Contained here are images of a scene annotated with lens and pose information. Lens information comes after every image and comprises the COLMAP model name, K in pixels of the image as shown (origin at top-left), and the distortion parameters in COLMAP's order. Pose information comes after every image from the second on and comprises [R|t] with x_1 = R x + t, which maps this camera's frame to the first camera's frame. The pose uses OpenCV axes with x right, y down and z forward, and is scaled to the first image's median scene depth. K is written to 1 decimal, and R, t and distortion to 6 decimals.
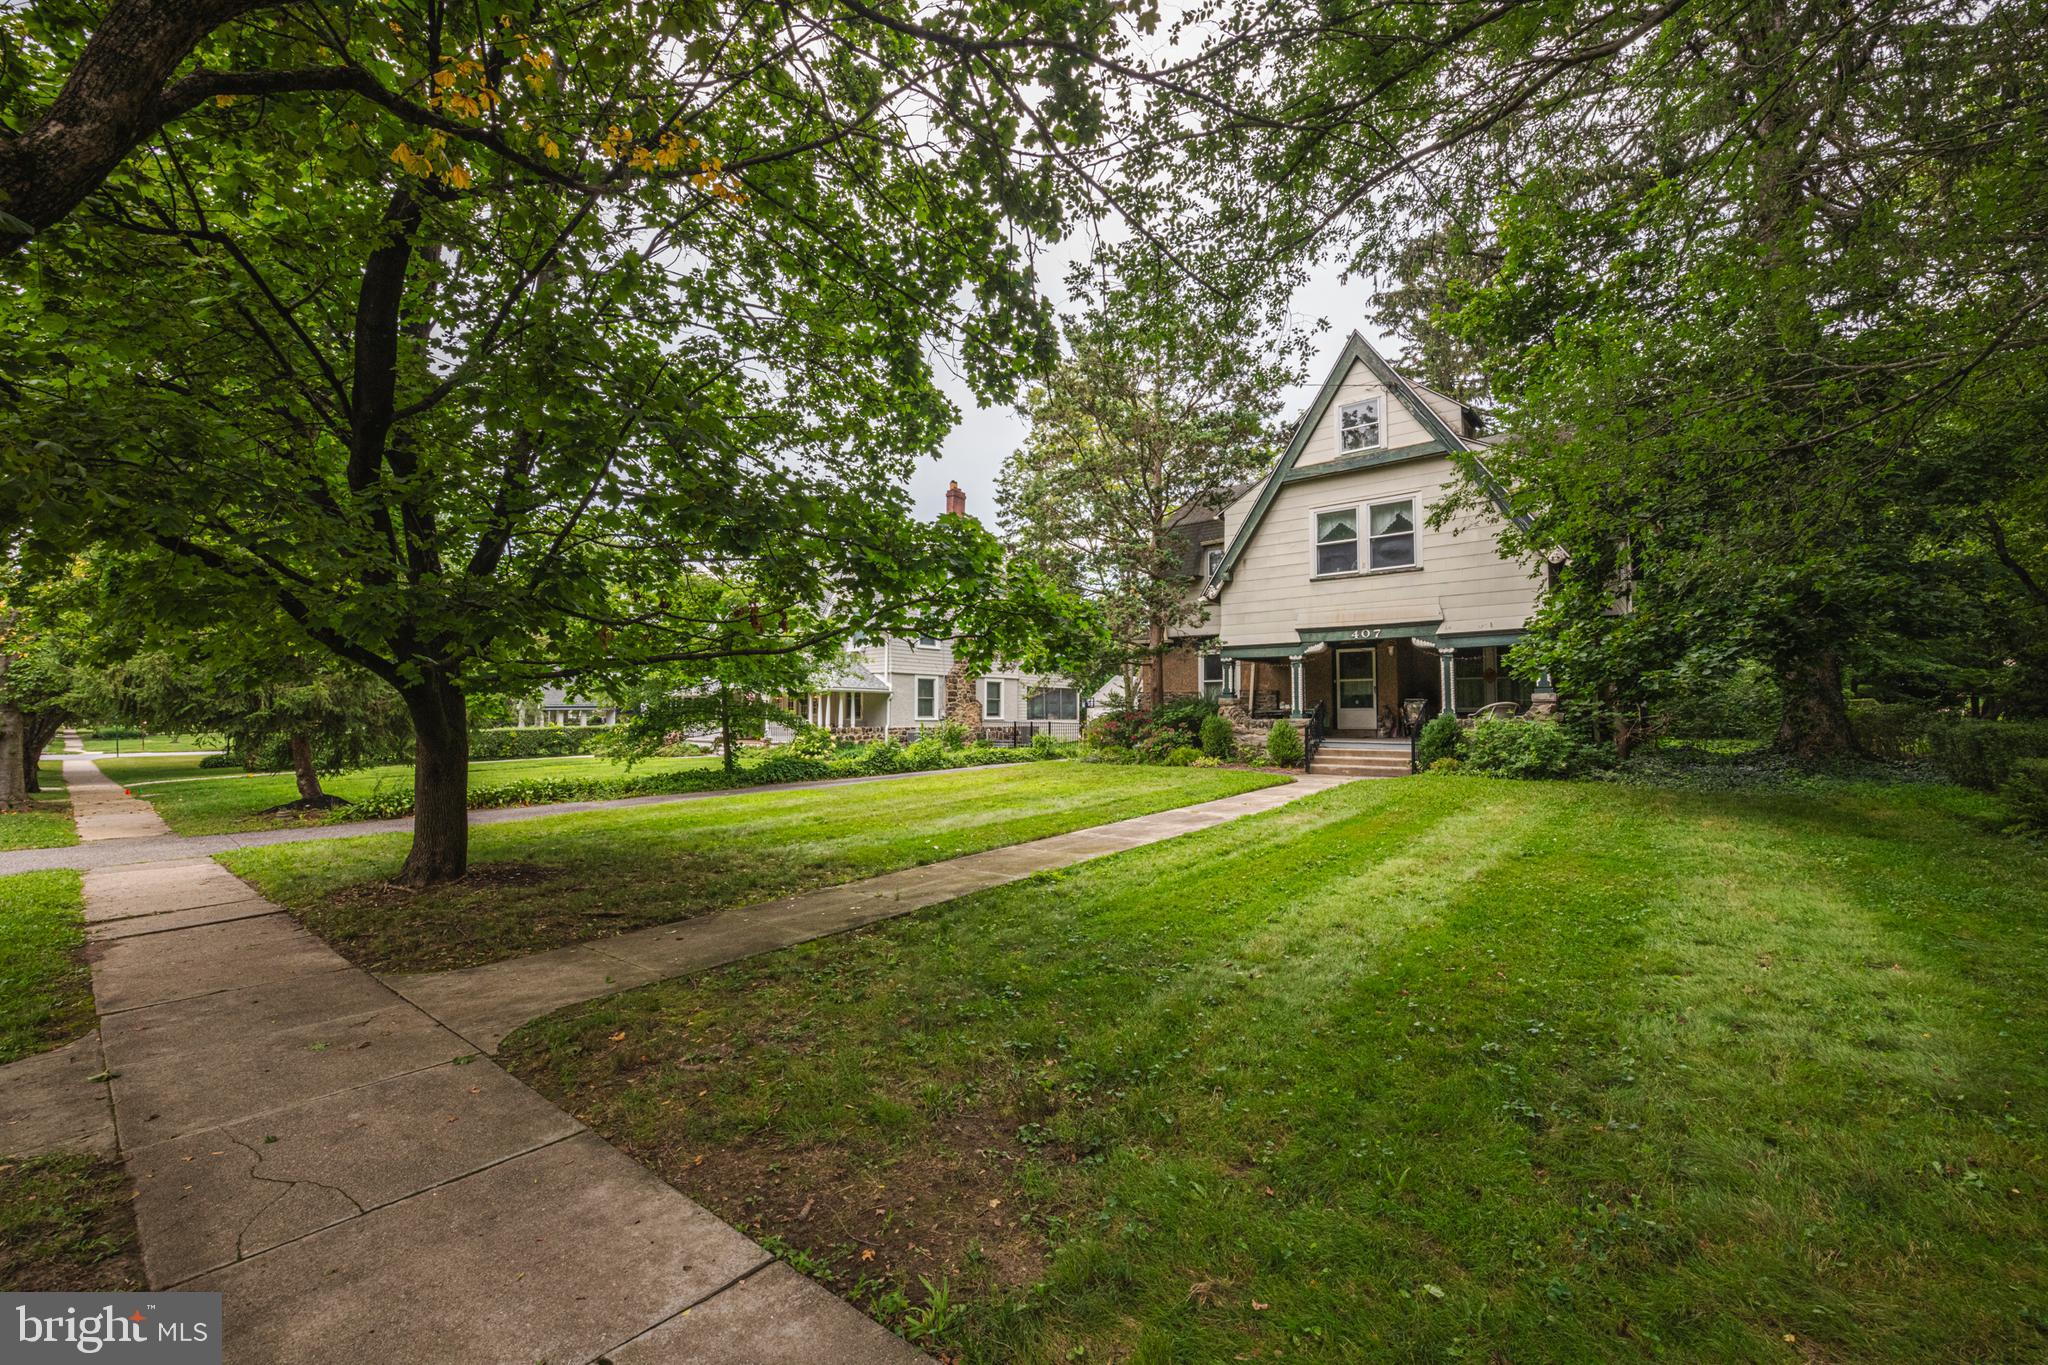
lens RADIAL K [[813.8, 0, 1032.7], [0, 813.8, 683.8], [0, 0, 1]] dist [-0.013050, -0.004417]
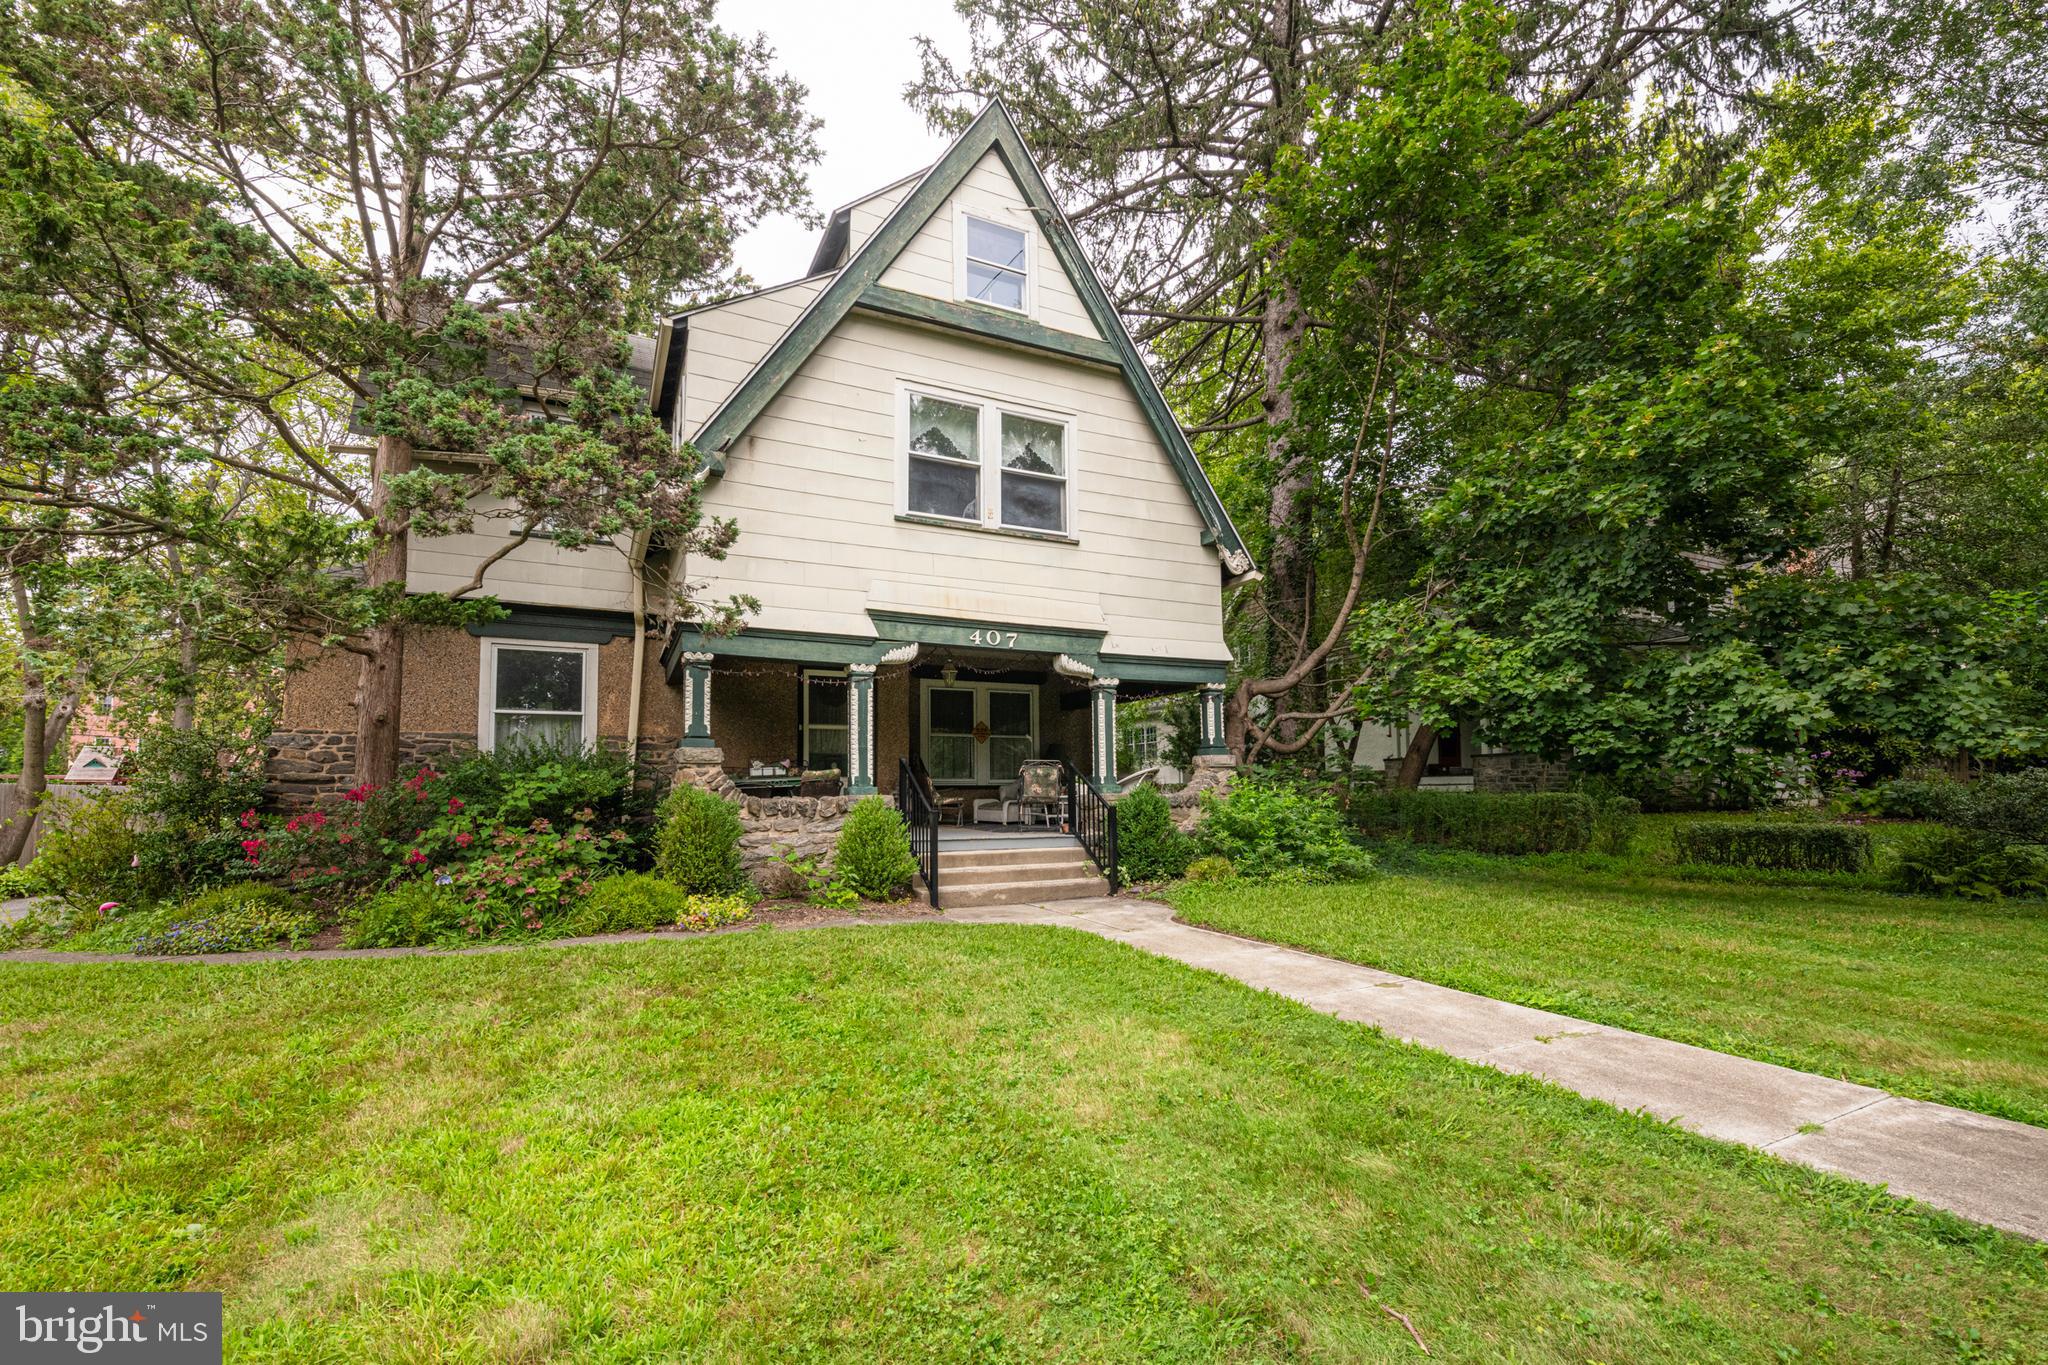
lens RADIAL K [[882.9, 0, 1018.7], [0, 882.9, 727.9], [0, 0, 1]] dist [-0.003143, -0.000139]
pose [[0.419961, 0.065909, 0.905146, -0.113123], [-0.026116, 0.997824, -0.060541, 0.033632], [-0.907166, 0.001786, 0.420769, 0.721558]]
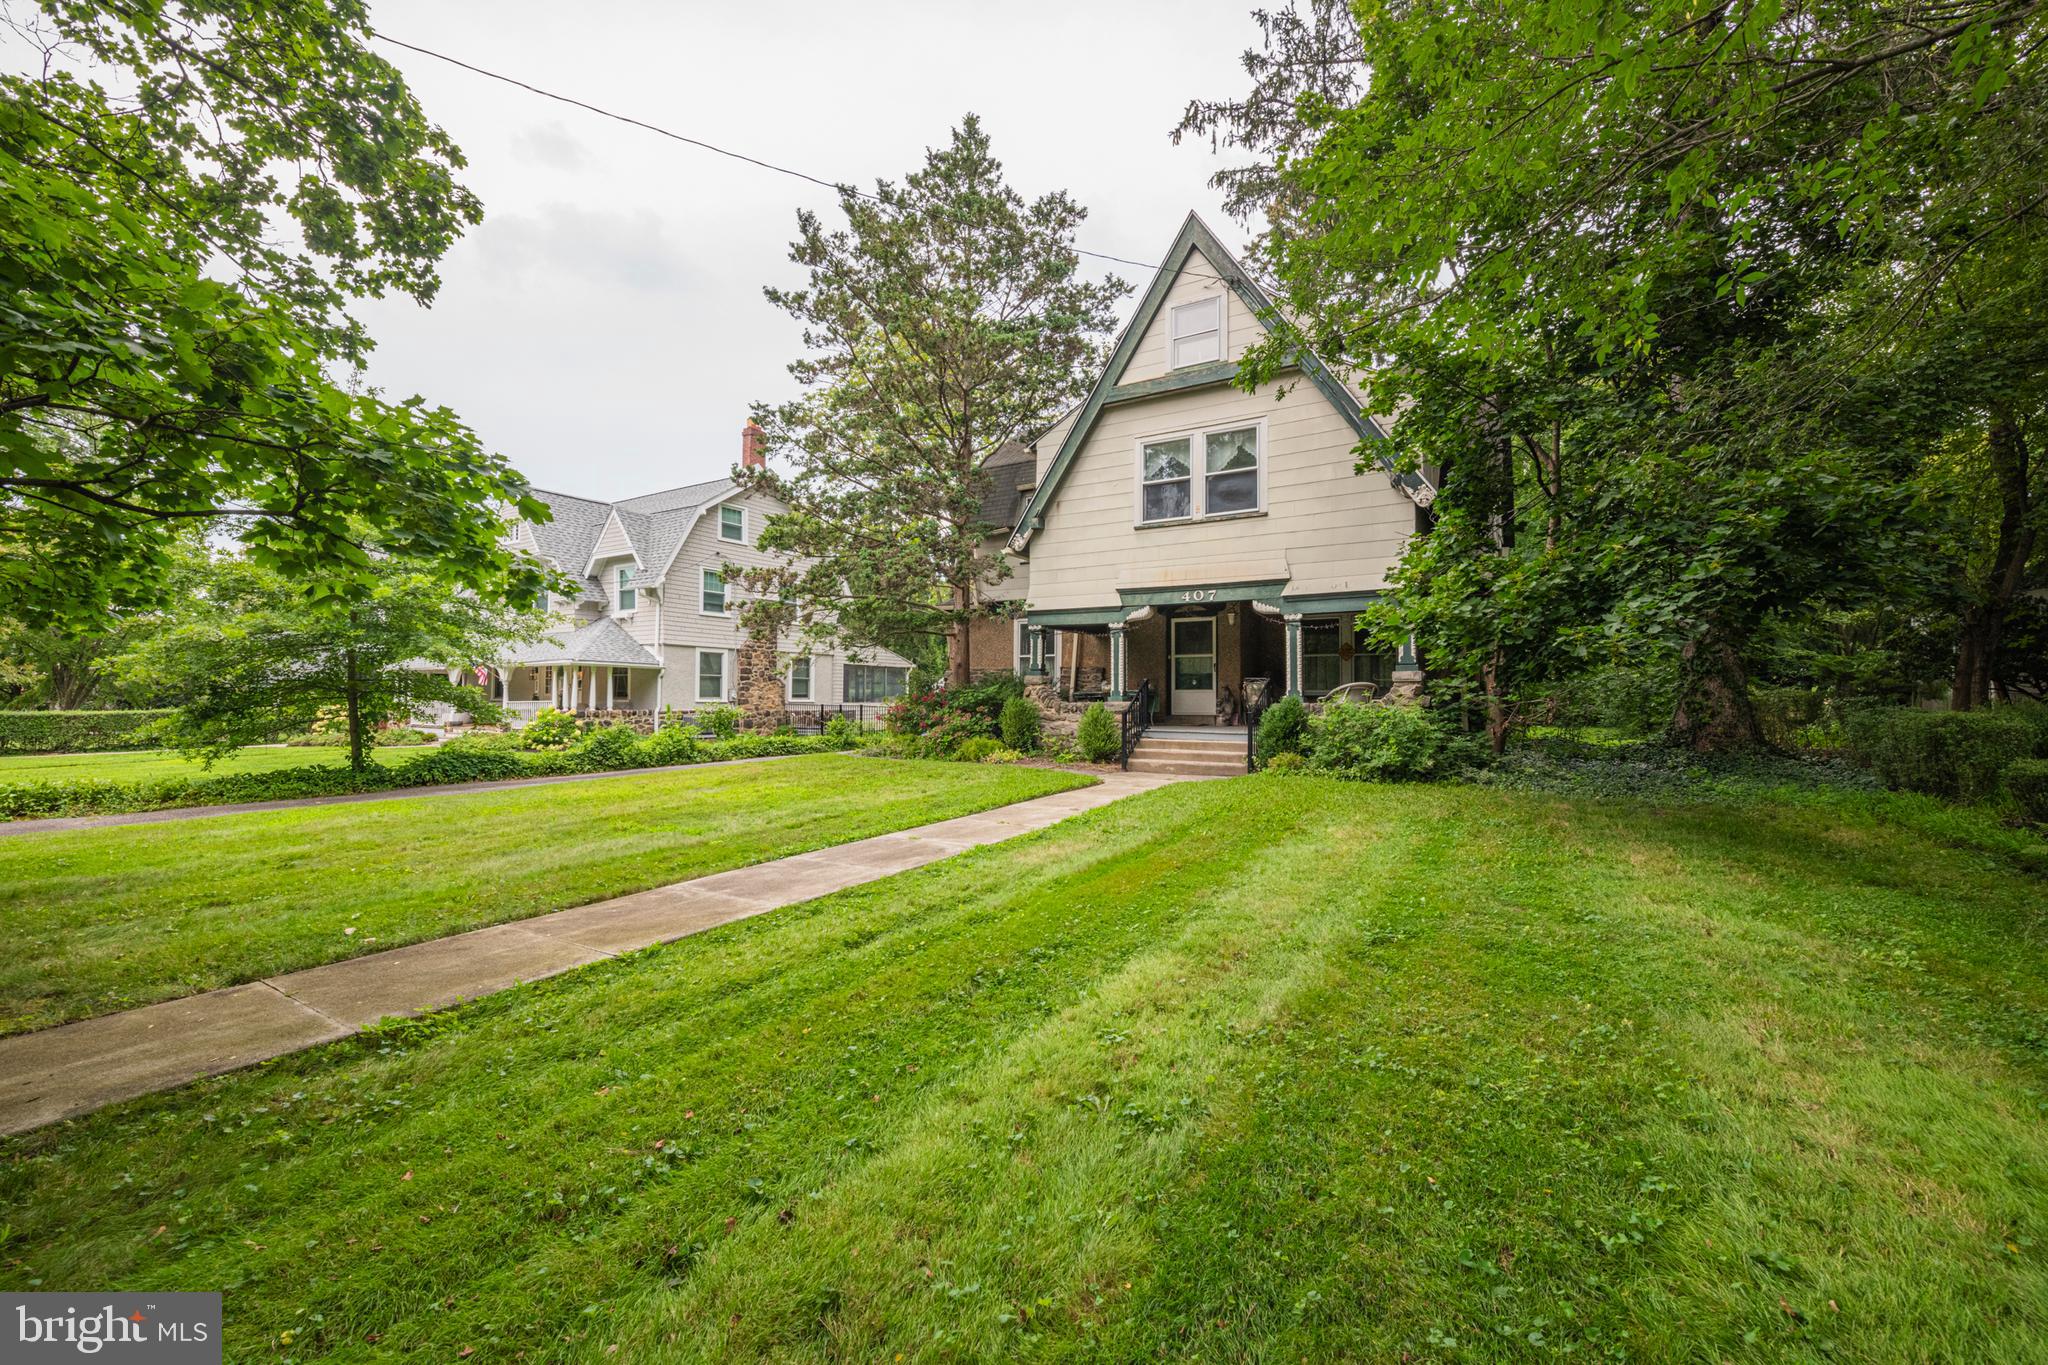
lens RADIAL K [[836.6, 0, 1013.7], [0, 836.6, 686.7], [0, 0, 1]] dist [-0.018893, 0.000047]
pose [[0.991846, 0.007725, 0.127204, 0.124319], [-0.010795, 0.999666, 0.023467, 0.010284], [-0.126981, -0.024649, 0.991599, 0.203623]]
